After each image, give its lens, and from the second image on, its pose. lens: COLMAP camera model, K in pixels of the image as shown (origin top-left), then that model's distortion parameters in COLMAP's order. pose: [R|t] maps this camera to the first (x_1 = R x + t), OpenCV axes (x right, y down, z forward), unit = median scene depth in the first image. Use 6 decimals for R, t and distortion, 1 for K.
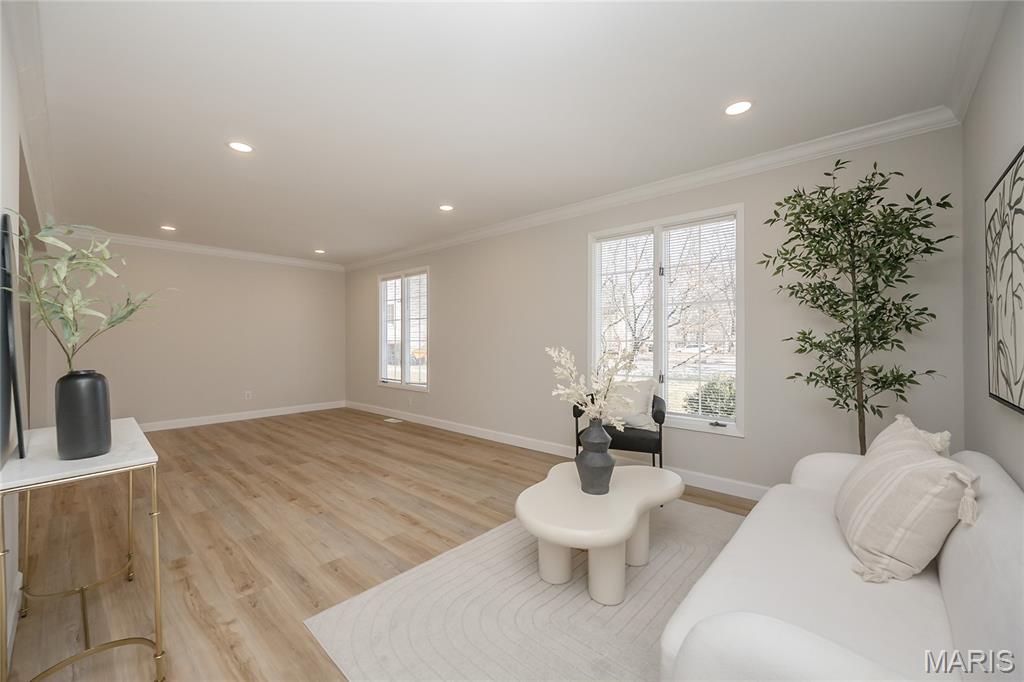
lens RADIAL K [[408.2, 0, 527.7], [0, 408.2, 333.6], [0, 0, 1]] dist [-0.024109, 0.000000]
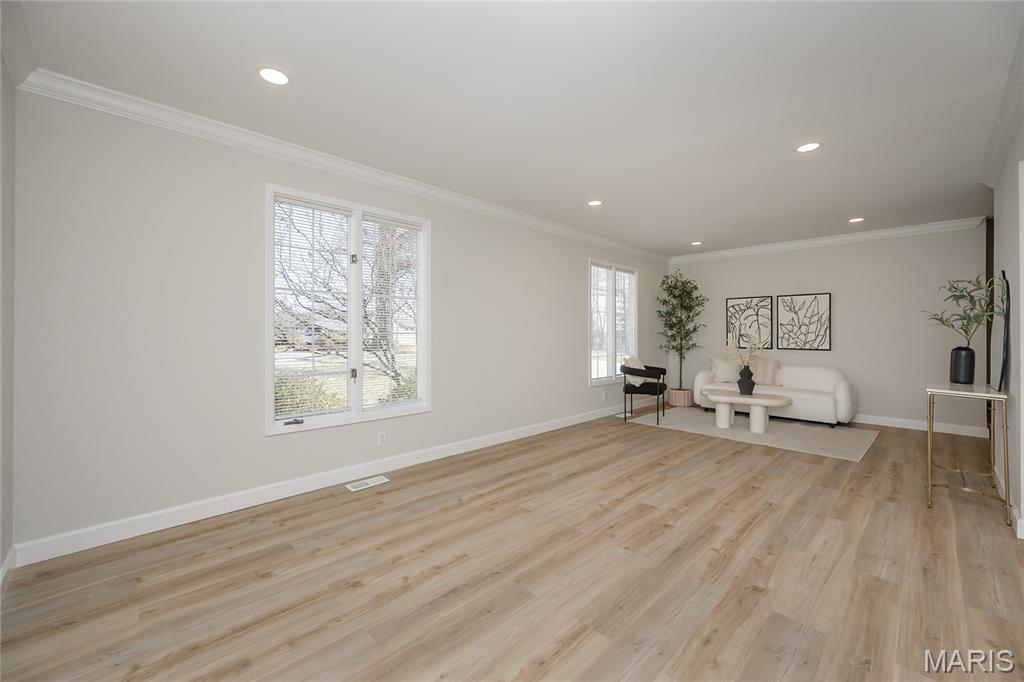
lens RADIAL K [[391.5, 0, 511.0], [0, 391.5, 330.1], [0, 0, 1]] dist [-0.000080, -0.000076]
pose [[0.114240, 0.007162, 0.993427, -1.414681], [-0.022287, 0.999741, -0.004645, 0.015816], [-0.993203, -0.021610, 0.114370, 1.287328]]
